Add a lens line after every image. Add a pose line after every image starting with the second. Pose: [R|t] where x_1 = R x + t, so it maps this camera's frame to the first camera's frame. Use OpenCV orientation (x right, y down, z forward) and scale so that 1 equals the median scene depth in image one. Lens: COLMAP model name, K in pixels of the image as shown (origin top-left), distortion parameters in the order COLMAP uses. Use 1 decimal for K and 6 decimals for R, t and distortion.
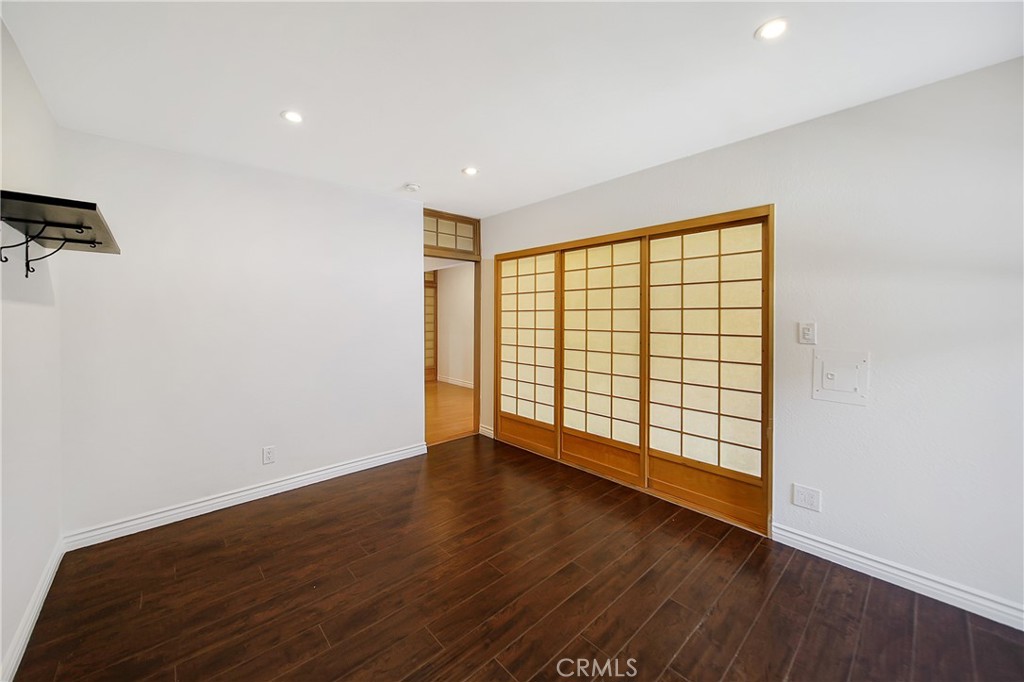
lens RADIAL K [[382.1, 0, 500.7], [0, 382.1, 323.0], [0, 0, 1]] dist [-0.001723, -0.000309]
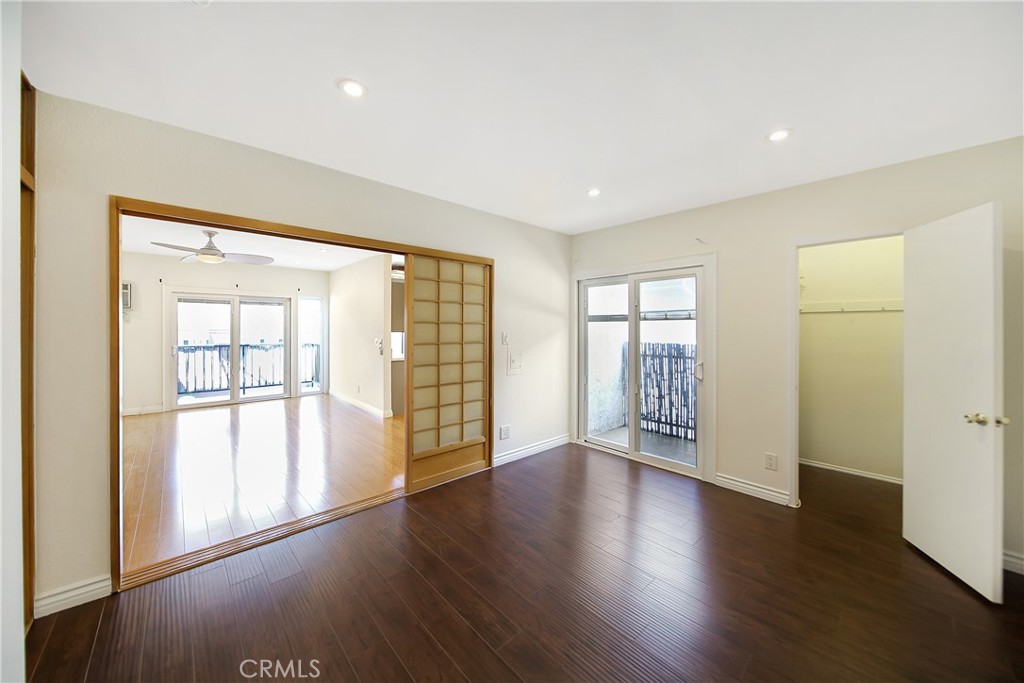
lens RADIAL K [[366.8, 0, 506.2], [0, 366.8, 328.0], [0, 0, 1]] dist [0.002421, -0.000026]
pose [[0.001783, 0.002565, 0.999995, -0.979095], [0.015826, 0.999871, -0.002593, -0.018833], [-0.999873, 0.015830, 0.001742, 1.101132]]
